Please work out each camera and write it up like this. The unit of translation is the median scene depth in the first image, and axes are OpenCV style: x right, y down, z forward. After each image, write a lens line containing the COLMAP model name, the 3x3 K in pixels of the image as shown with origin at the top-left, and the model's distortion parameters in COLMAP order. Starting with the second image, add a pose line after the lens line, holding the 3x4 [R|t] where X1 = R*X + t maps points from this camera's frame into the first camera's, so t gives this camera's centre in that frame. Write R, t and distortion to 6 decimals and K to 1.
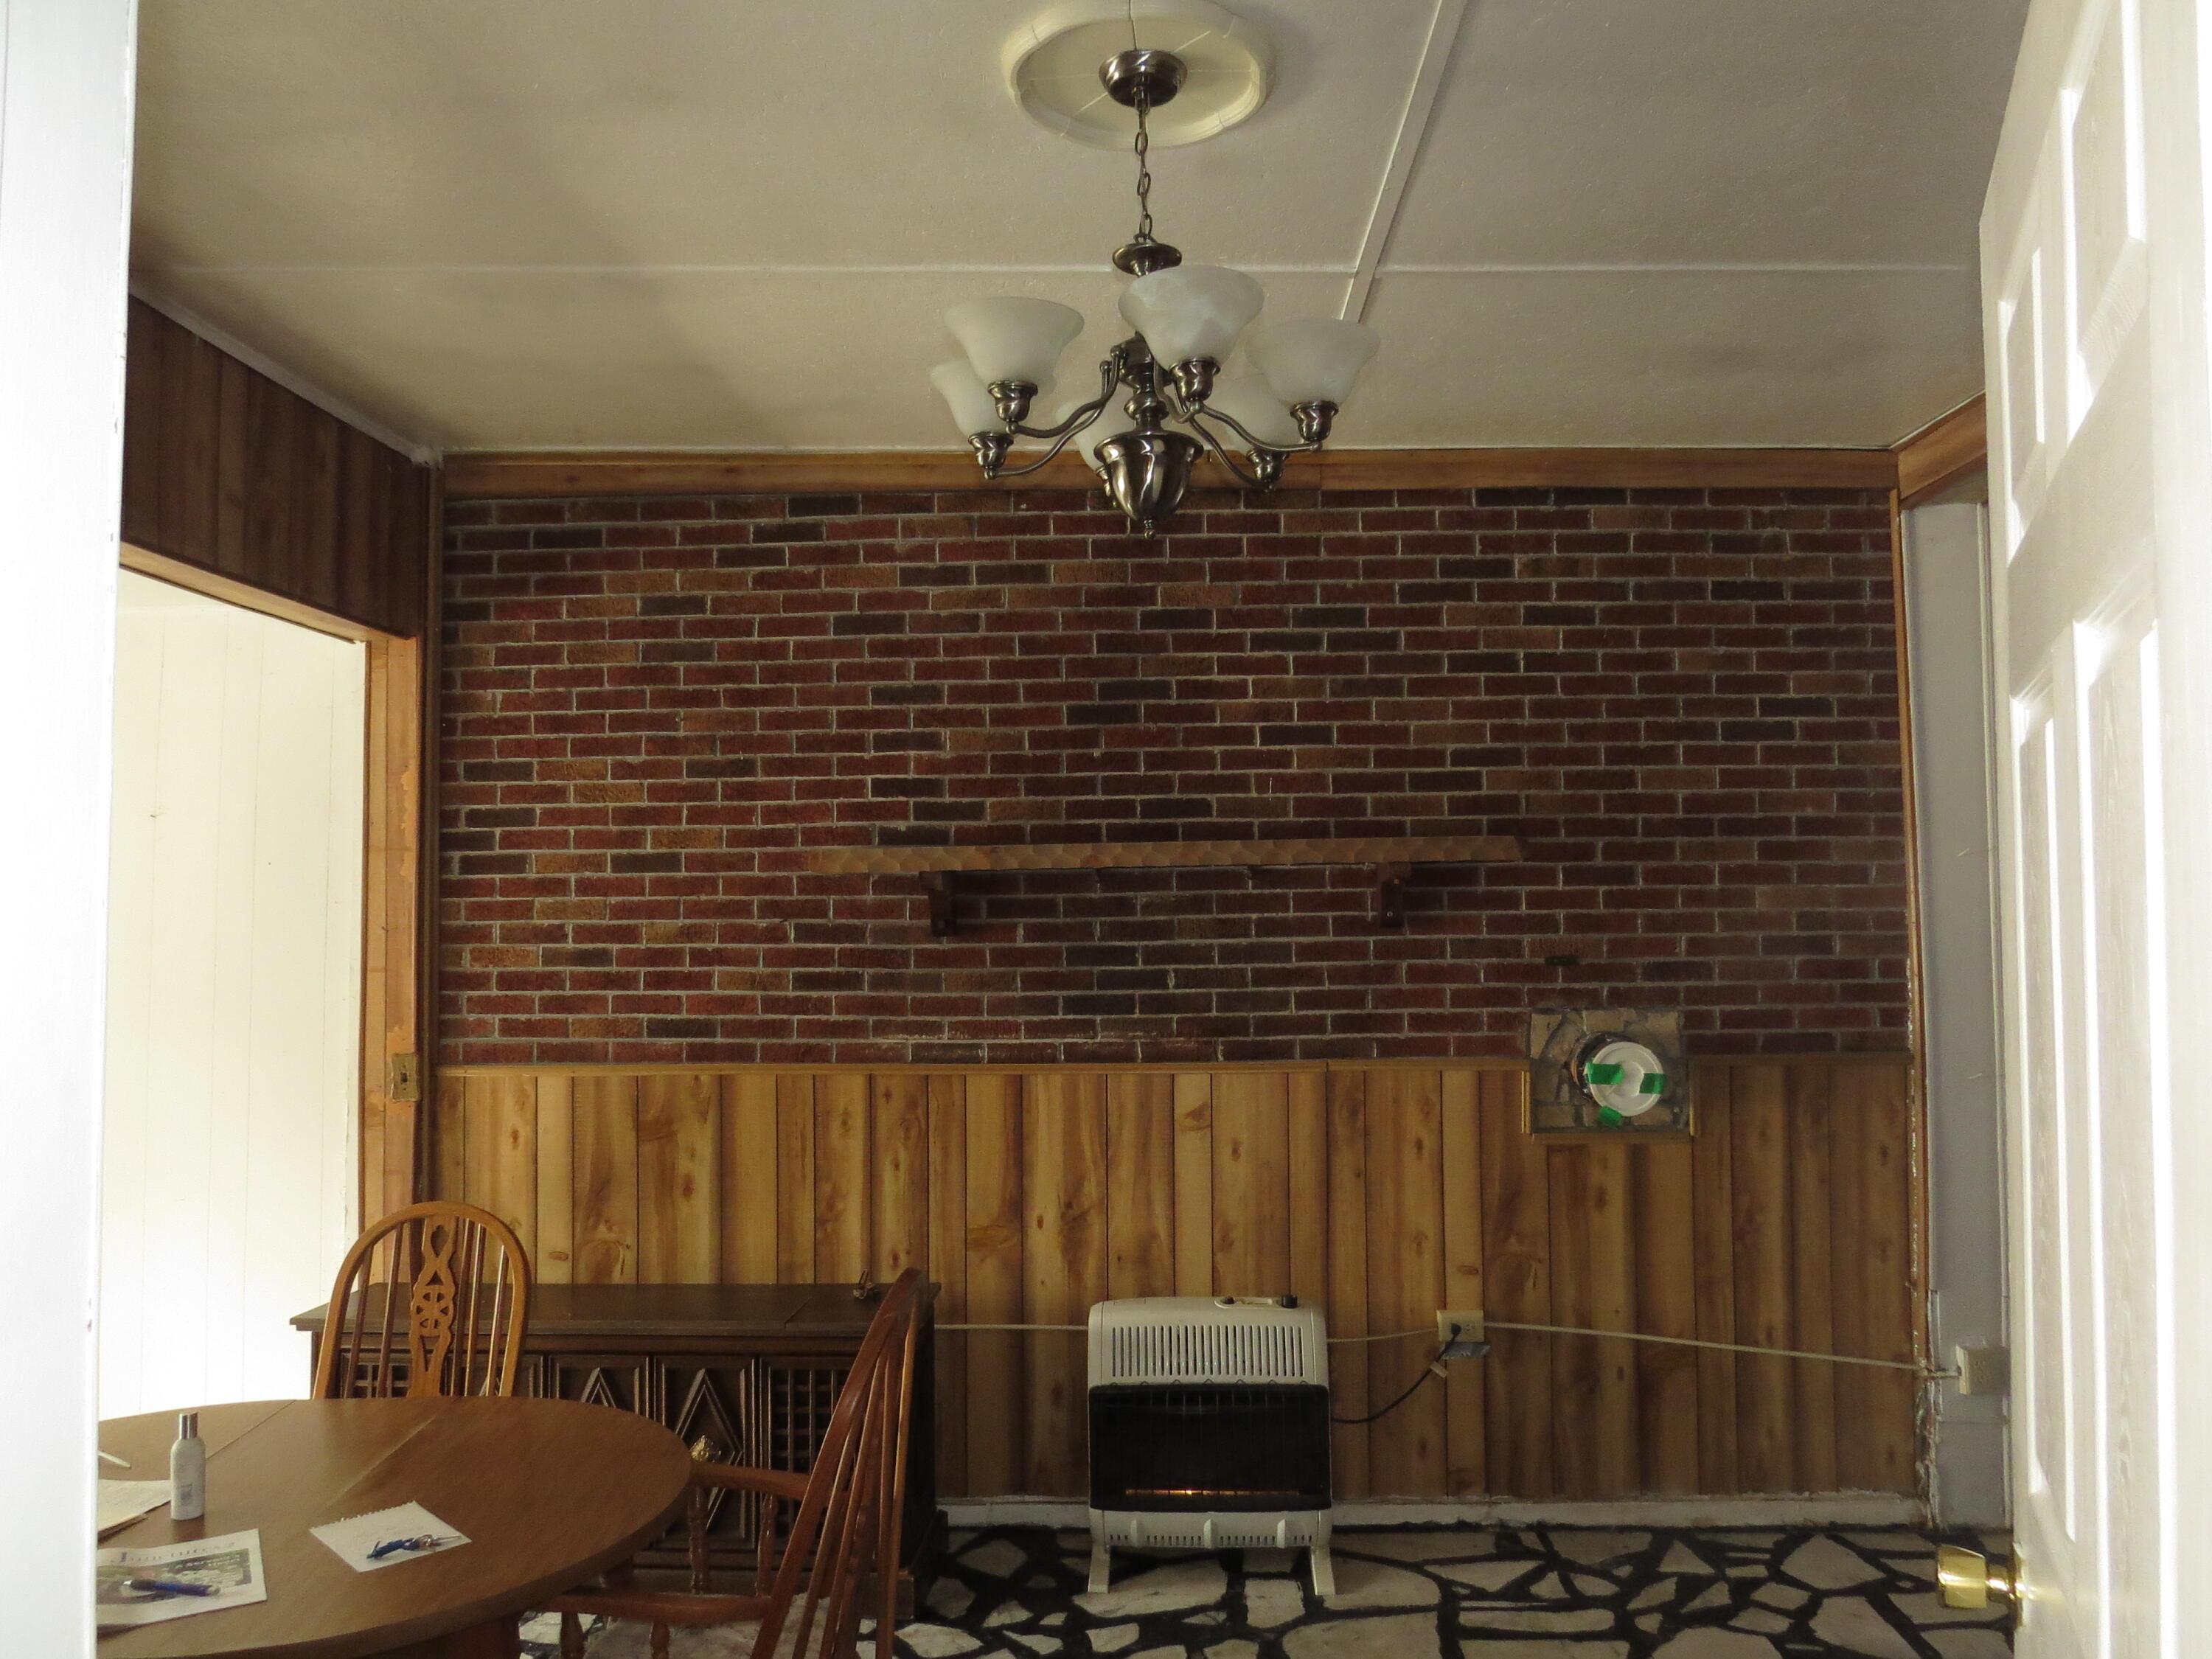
lens RADIAL K [[1569.6, 0, 1108.0], [0, 1569.6, 818.7], [0, 0, 1]] dist [-0.028474, 0.001631]
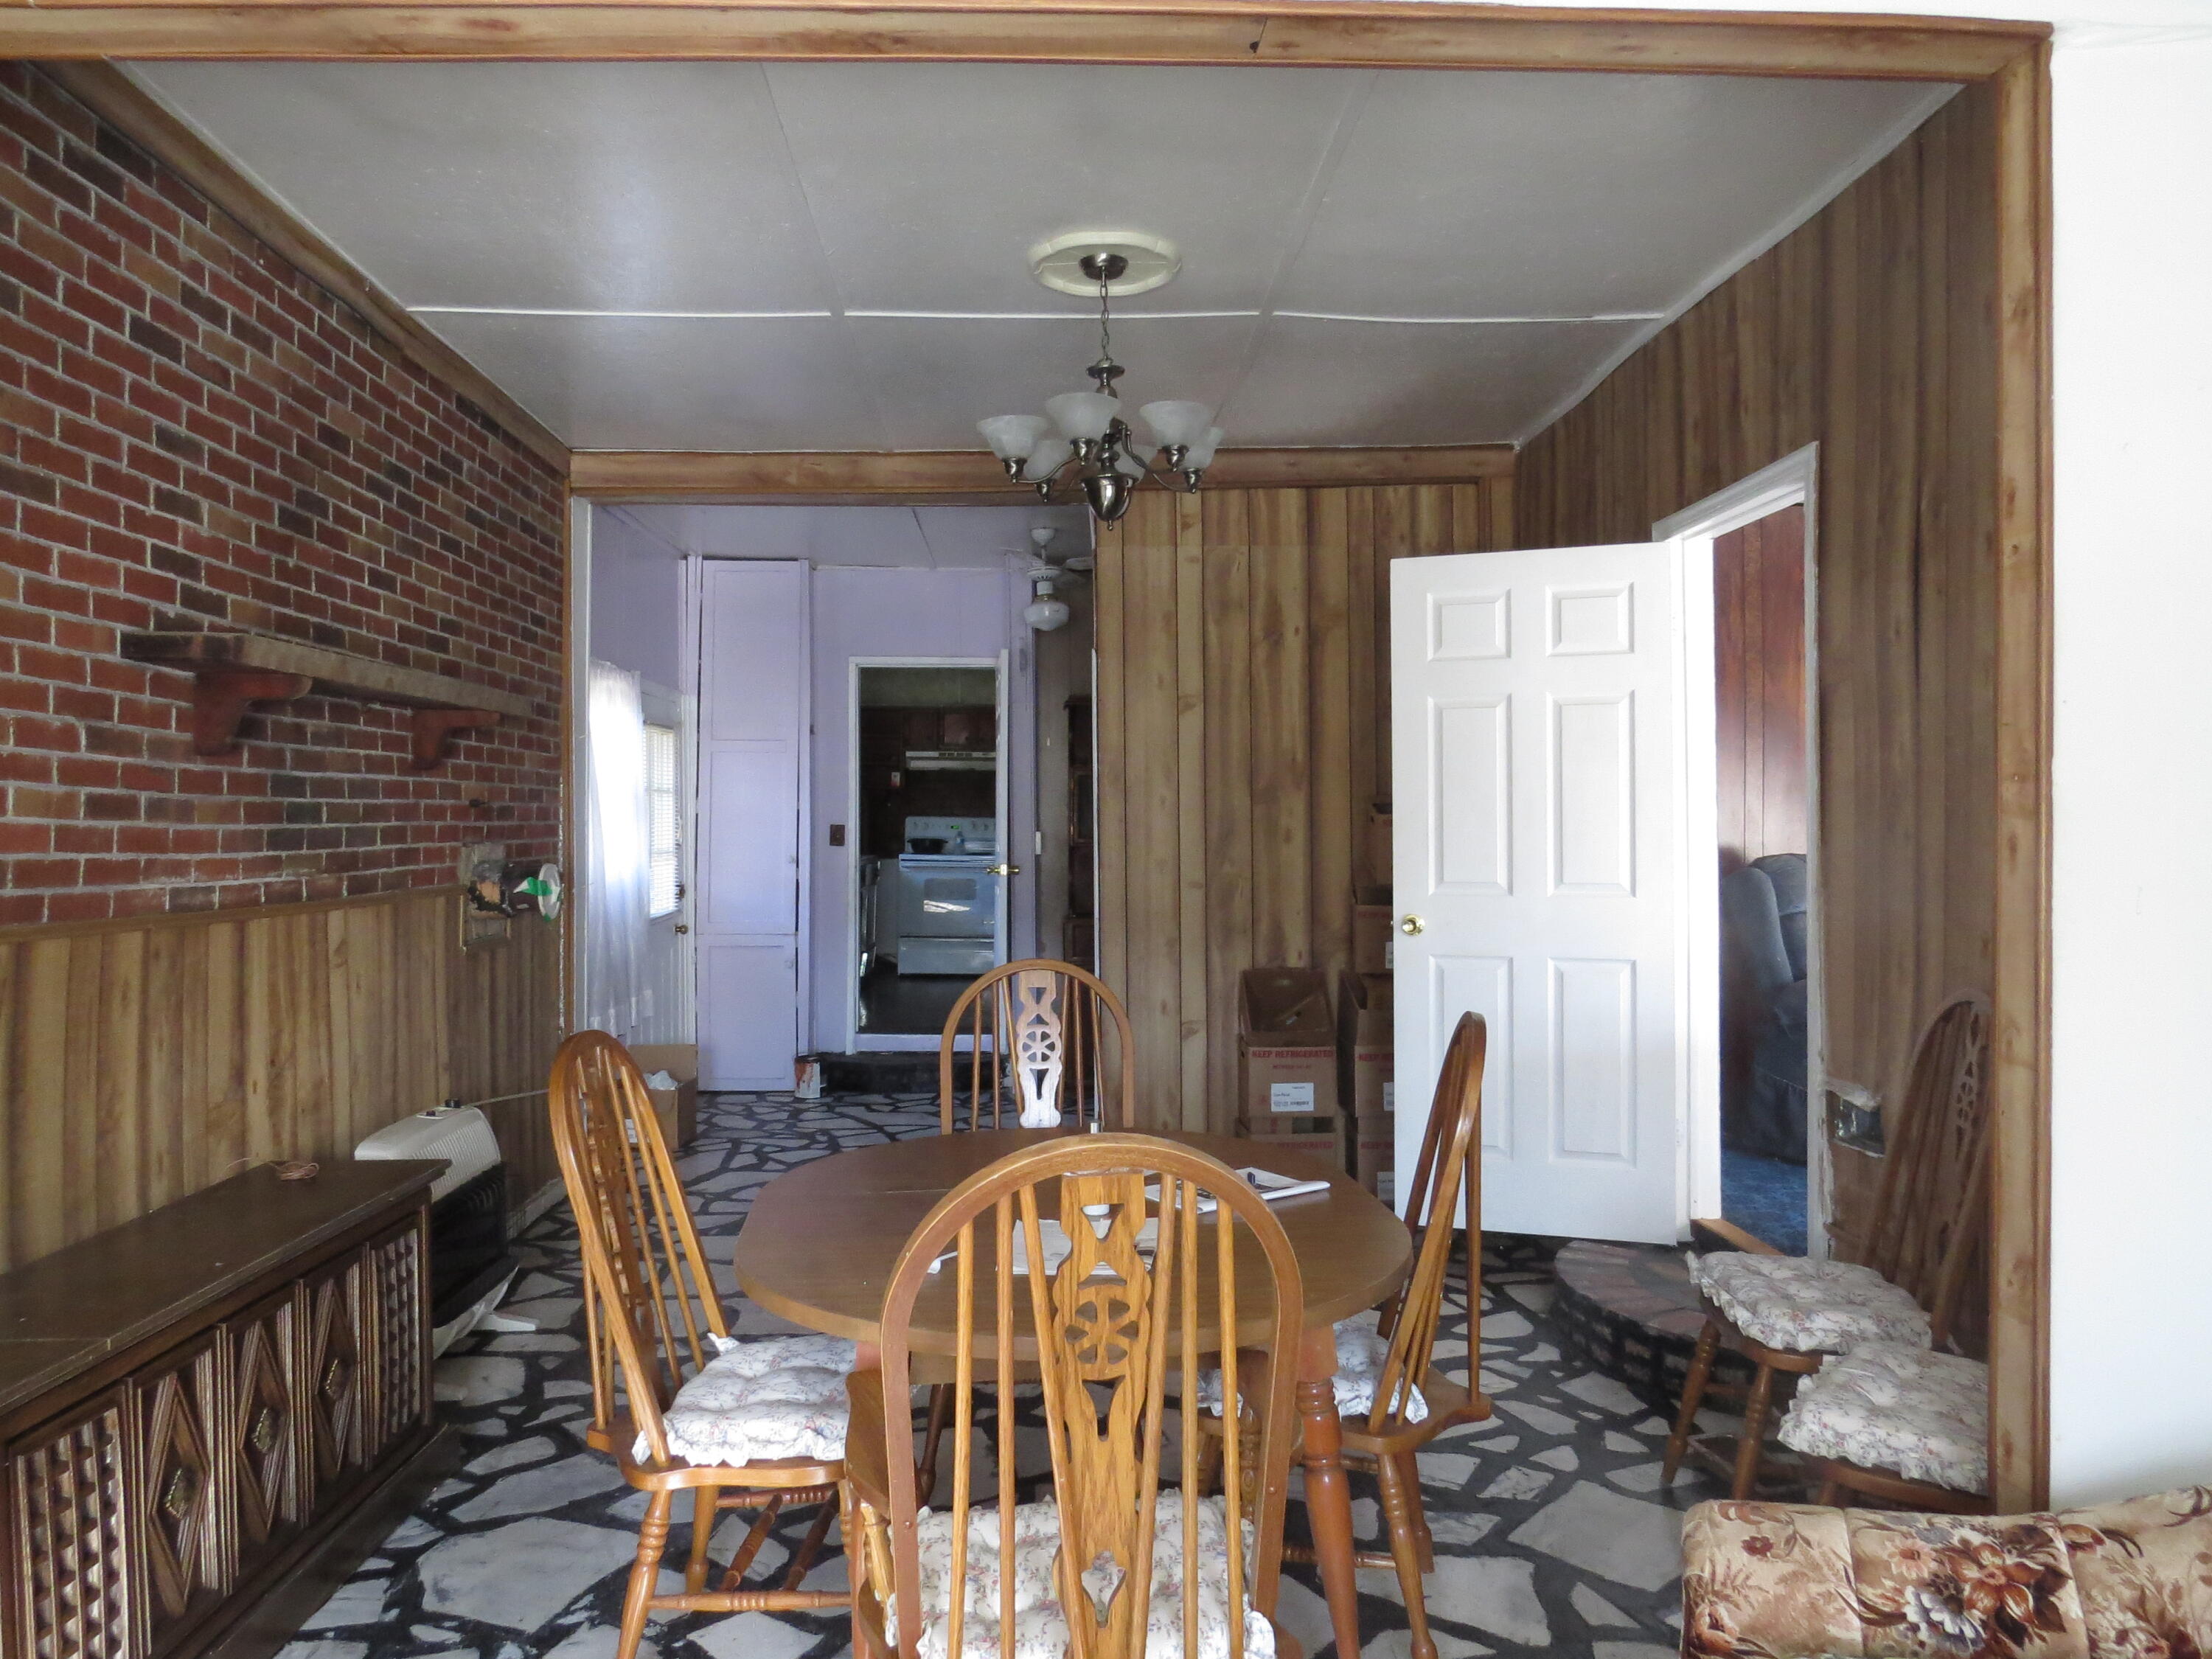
lens RADIAL K [[1569.6, 0, 1108.0], [0, 1569.6, 818.7], [0, 0, 1]] dist [-0.028474, 0.001631]
pose [[-0.085026, 0.018994, 0.996198, -0.945902], [-0.049469, 0.998505, -0.023261, 0.103606], [-0.995150, -0.051259, -0.083959, 0.601013]]
